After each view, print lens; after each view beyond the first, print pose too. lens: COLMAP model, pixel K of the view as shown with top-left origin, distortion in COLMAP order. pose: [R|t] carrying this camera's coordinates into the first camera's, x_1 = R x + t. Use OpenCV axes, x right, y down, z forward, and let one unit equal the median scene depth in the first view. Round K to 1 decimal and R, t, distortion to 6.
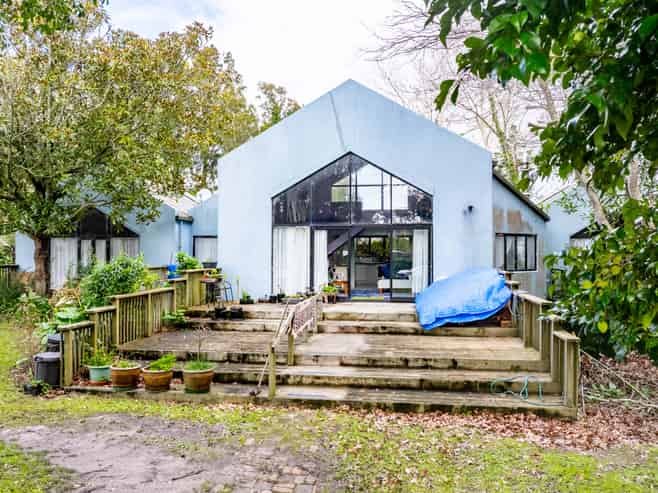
lens RADIAL K [[461.3, 0, 329.0], [0, 461.3, 258.6], [0, 0, 1]] dist [-0.025037, -0.001730]
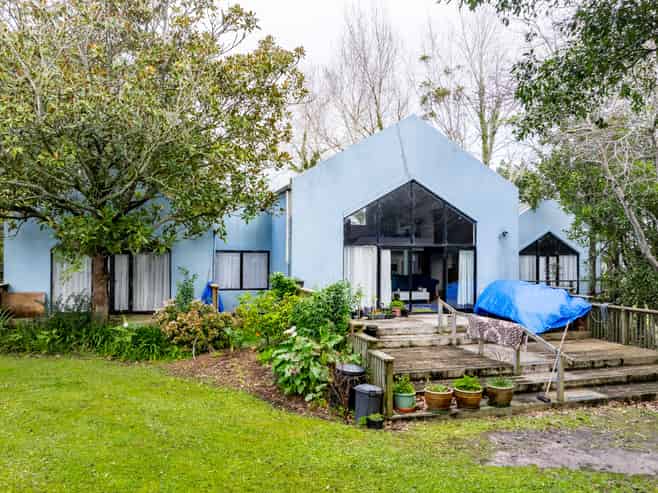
lens RADIAL K [[458.9, 0, 329.0], [0, 458.9, 246.5], [0, 0, 1]] dist [-0.001712, -0.002524]
pose [[0.921016, 0.015273, 0.389225, -0.970775], [-0.003036, 0.999482, -0.032035, -0.057201], [-0.389513, 0.028323, 0.920585, 0.092452]]
